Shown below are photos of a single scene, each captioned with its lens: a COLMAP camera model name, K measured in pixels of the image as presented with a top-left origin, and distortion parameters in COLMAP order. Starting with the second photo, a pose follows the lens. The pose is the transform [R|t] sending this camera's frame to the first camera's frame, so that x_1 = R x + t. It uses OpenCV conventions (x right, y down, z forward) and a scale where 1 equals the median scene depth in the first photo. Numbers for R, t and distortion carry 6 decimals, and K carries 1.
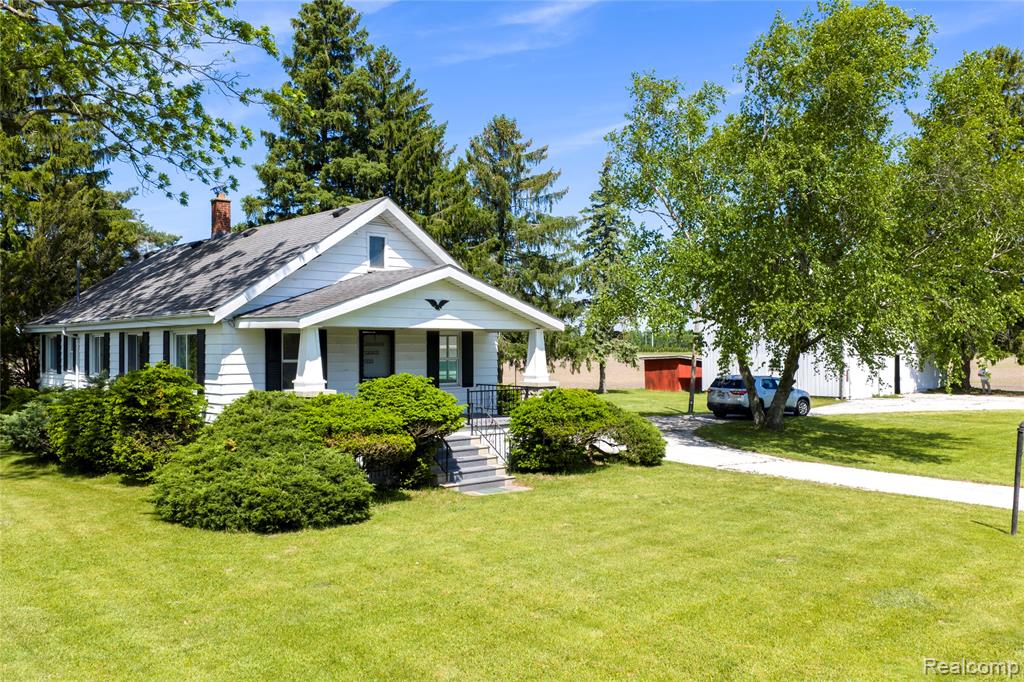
lens RADIAL K [[835.1, 0, 512.0], [0, 835.1, 341.0], [0, 0, 1]] dist [-0.006268, -0.002416]
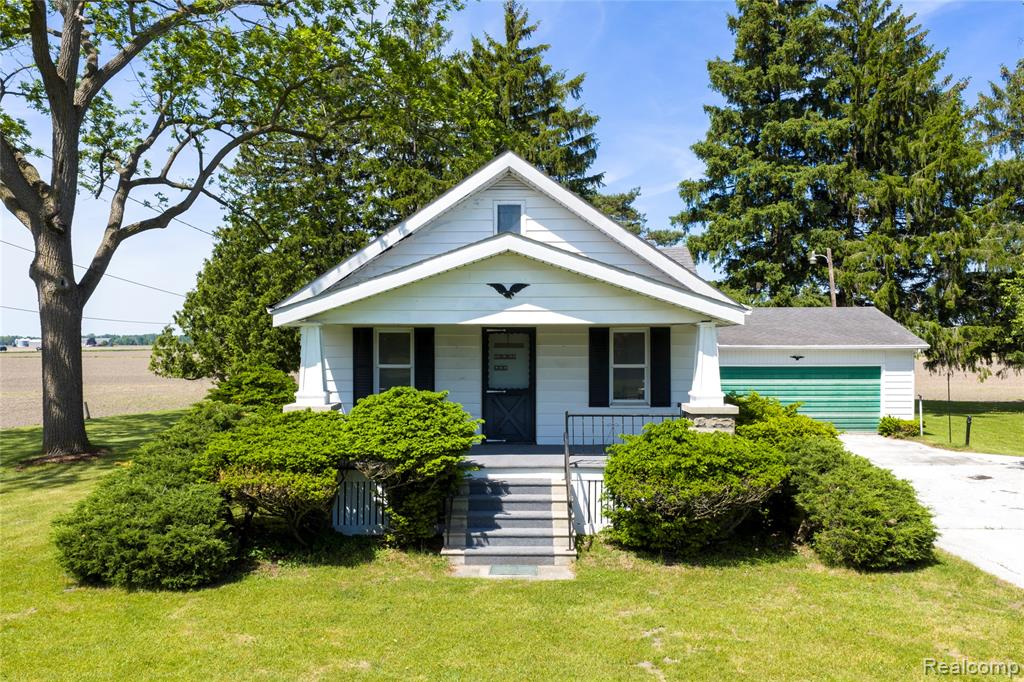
lens RADIAL K [[835.1, 0, 512.0], [0, 835.1, 341.0], [0, 0, 1]] dist [-0.006268, -0.002416]
pose [[0.740059, -0.000883, -0.672541, 0.356806], [0.004091, 0.999987, 0.003189, -0.002821], [0.672529, -0.005111, 0.740053, 0.440860]]
